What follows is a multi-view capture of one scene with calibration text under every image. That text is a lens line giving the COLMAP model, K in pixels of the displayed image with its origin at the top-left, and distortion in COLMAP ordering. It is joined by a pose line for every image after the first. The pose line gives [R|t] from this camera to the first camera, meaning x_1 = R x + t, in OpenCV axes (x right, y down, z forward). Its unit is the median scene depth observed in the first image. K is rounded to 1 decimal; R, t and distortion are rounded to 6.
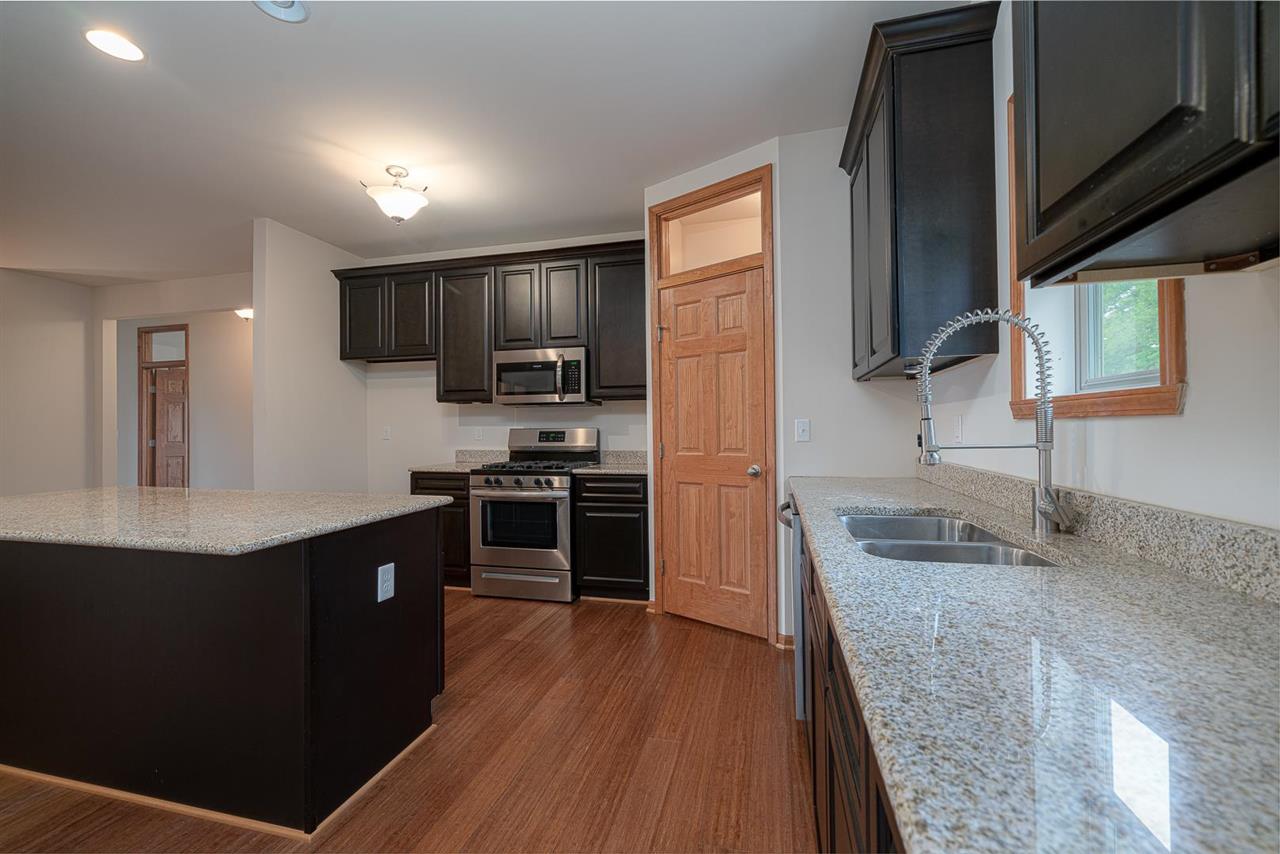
lens RADIAL K [[518.9, 0, 638.3], [0, 518.9, 429.5], [0, 0, 1]] dist [-0.002964, -0.000739]
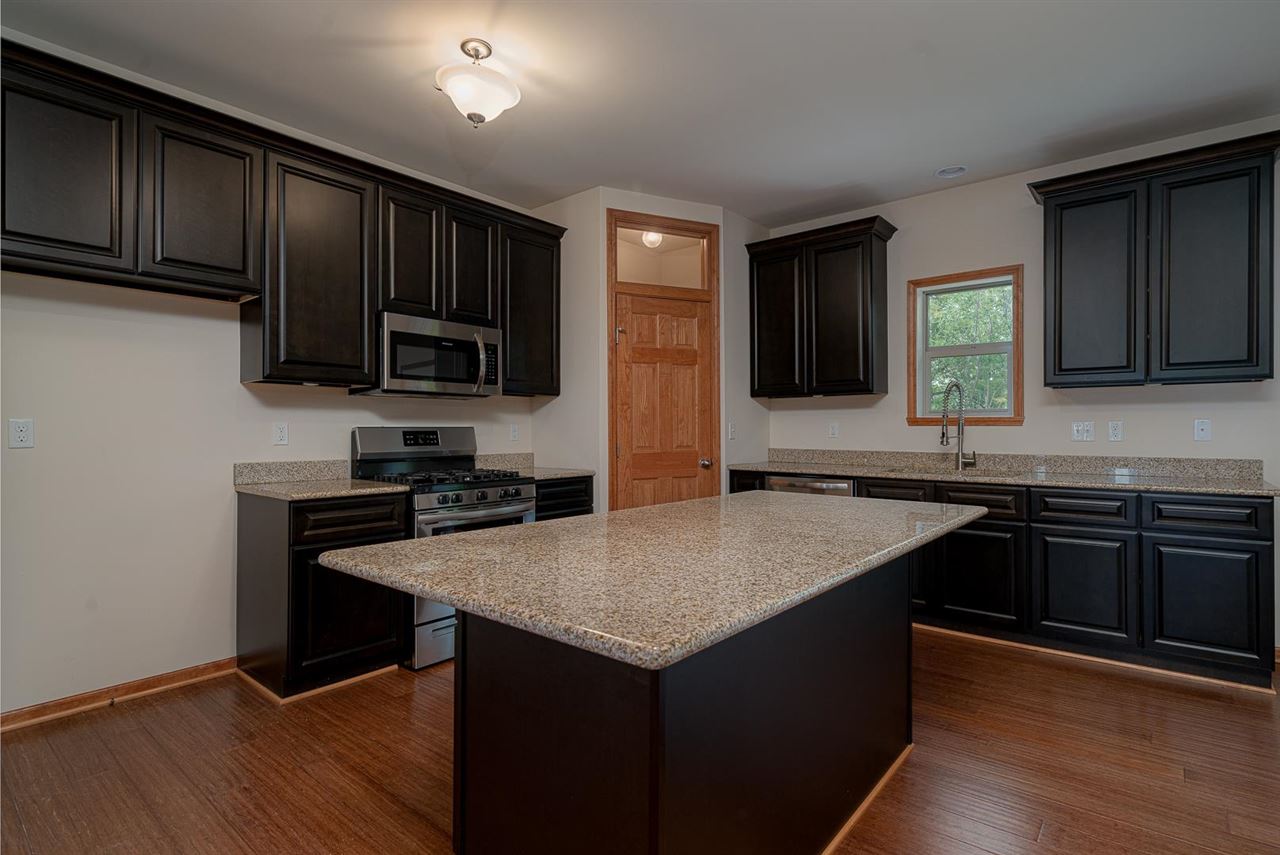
lens RADIAL K [[621.7, 0, 649.3], [0, 621.7, 434.0], [0, 0, 1]] dist [-0.029796, -0.001486]
pose [[0.434828, 0.001296, 0.900512, -1.062774], [-0.002455, 0.999997, -0.000254, 0.009340], [-0.900510, -0.002101, 0.434830, 0.421420]]
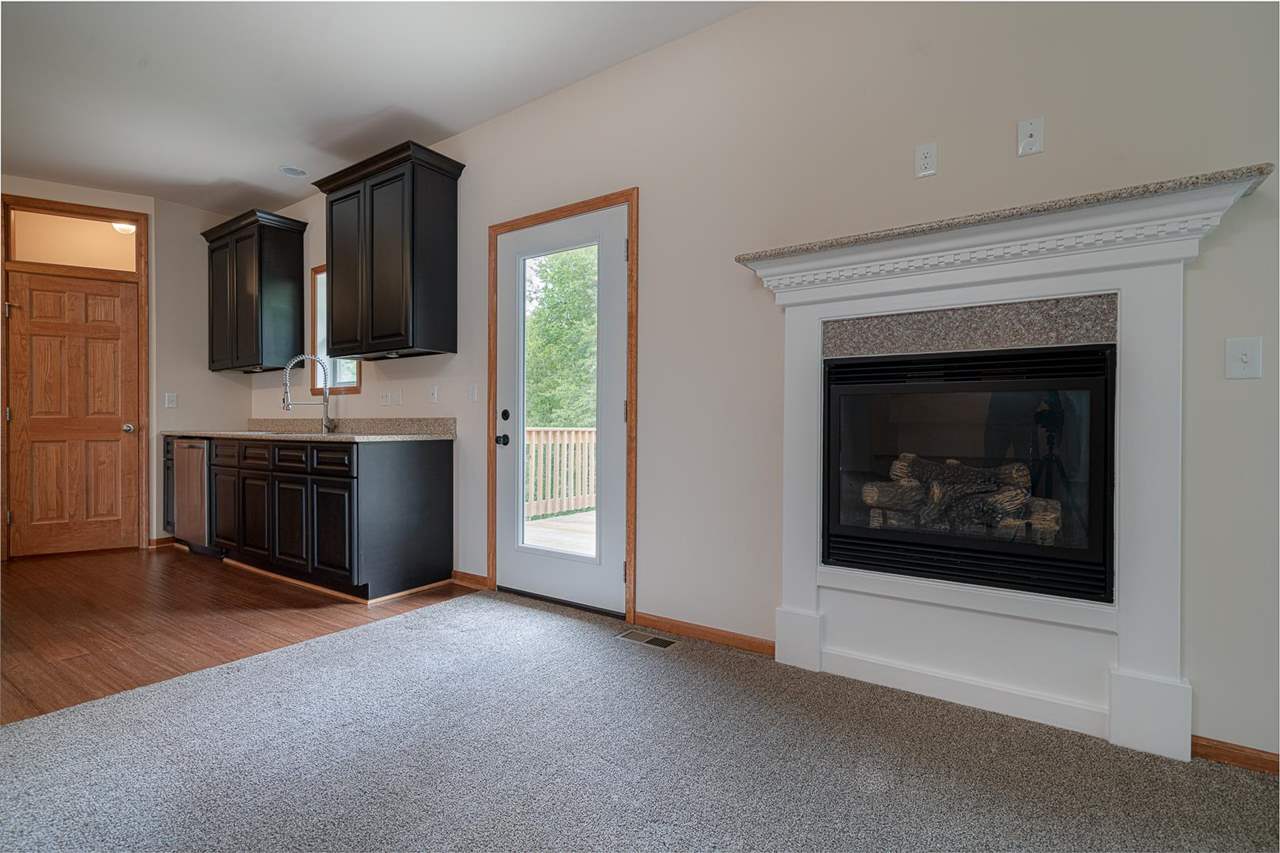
lens RADIAL K [[590.6, 0, 640.2], [0, 590.6, 424.2], [0, 0, 1]] dist [0.005214, 0.001165]
pose [[0.341699, 0.009427, 0.939762, -0.716319], [-0.005790, 0.999952, -0.007925, 0.065896], [-0.939791, -0.002734, 0.341738, -0.743377]]
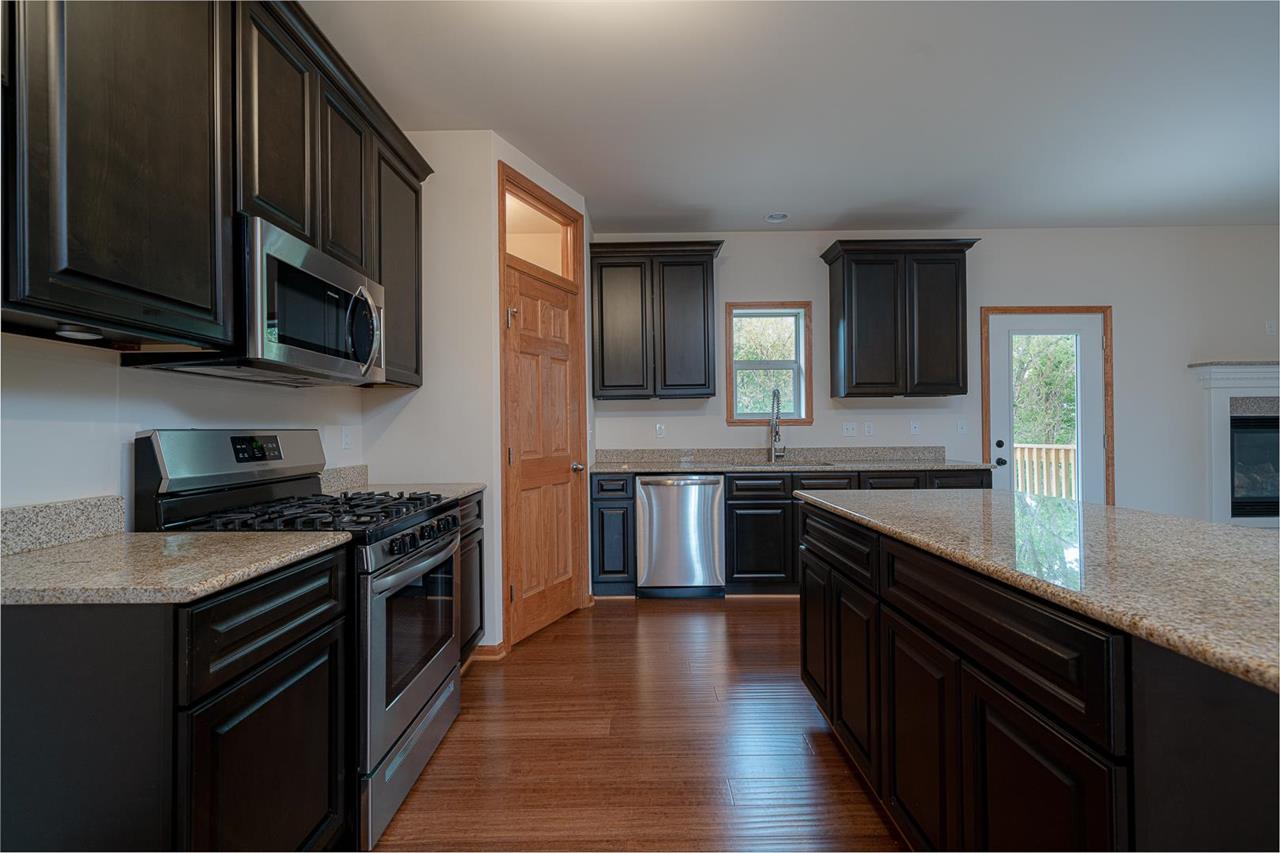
lens RADIAL K [[544.2, 0, 646.3], [0, 544.2, 428.3], [0, 0, 1]] dist [-0.001616, 0.000279]
pose [[-0.254391, 0.012295, 0.967023, -0.894808], [0.011178, 0.999890, -0.009772, 0.006566], [-0.967037, 0.008323, -0.254501, 1.039681]]
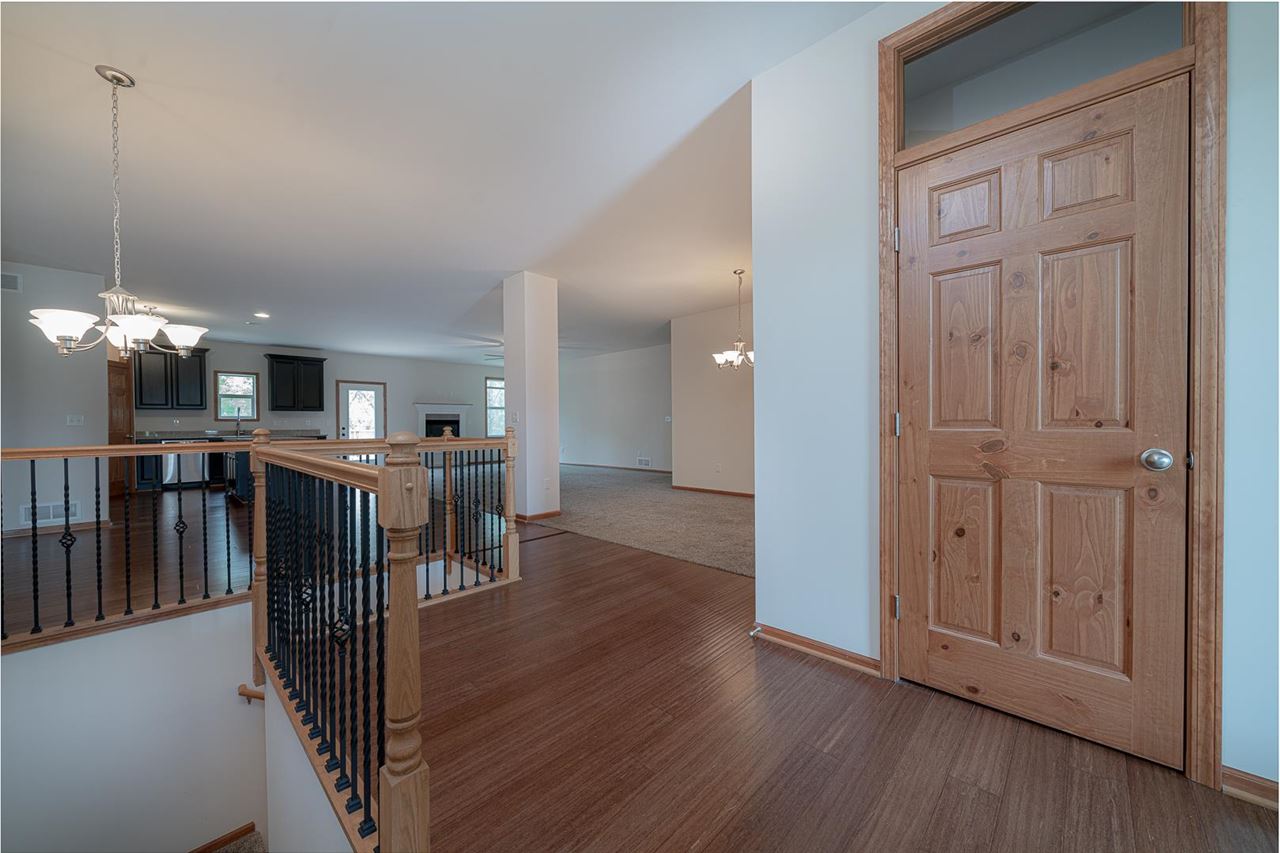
lens RADIAL K [[494.9, 0, 659.9], [0, 494.9, 418.8], [0, 0, 1]] dist [0.001546, -0.000712]
pose [[-0.878423, 0.003507, 0.477871, -3.456694], [0.000830, 0.999983, -0.005814, -0.004794], [-0.477883, -0.004711, -0.878411, 1.849983]]
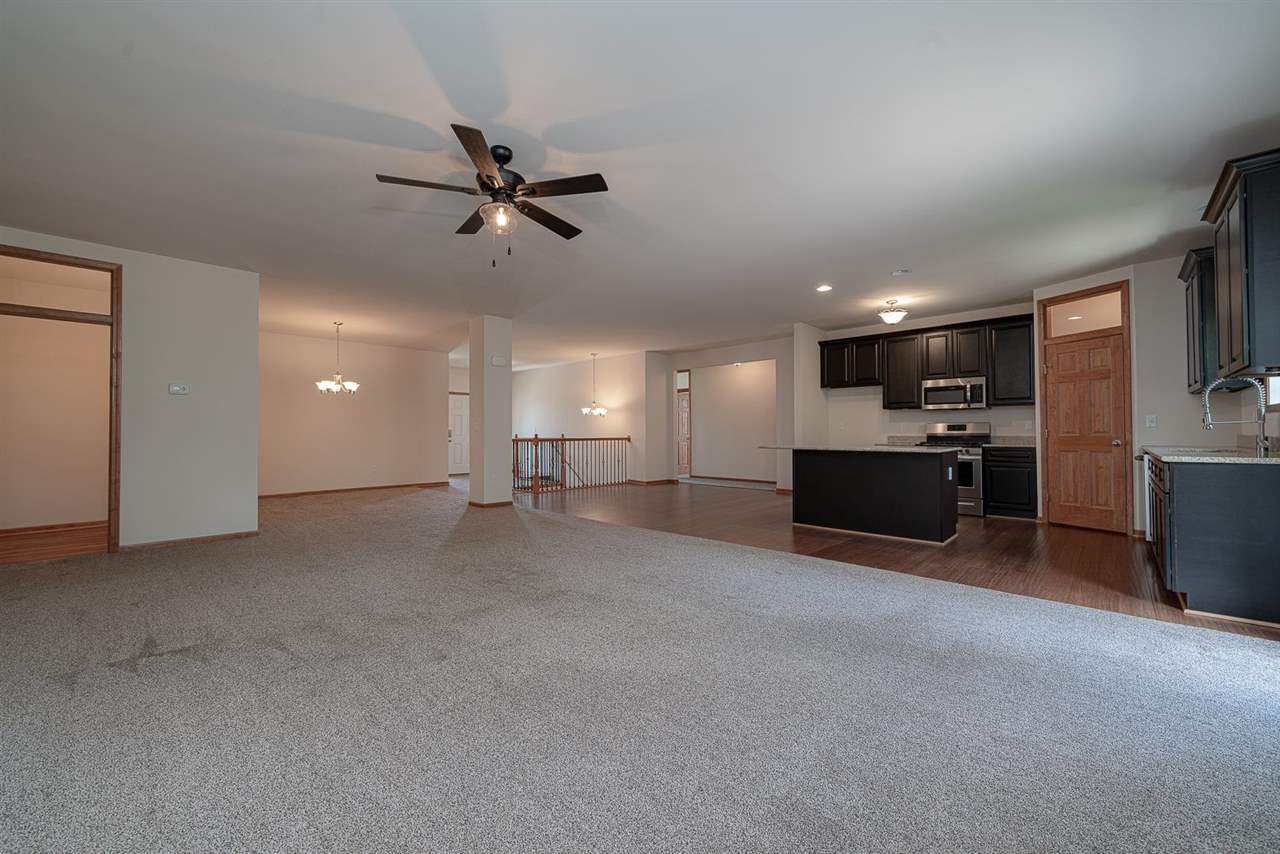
lens RADIAL K [[494.9, 0, 645.6], [0, 494.9, 428.3], [0, 0, 1]] dist [0.001546, -0.000712]
pose [[0.872873, -0.001254, -0.487946, -0.346488], [-0.002592, 0.999971, -0.007208, 0.039190], [0.487940, 0.007556, 0.872844, -1.241322]]
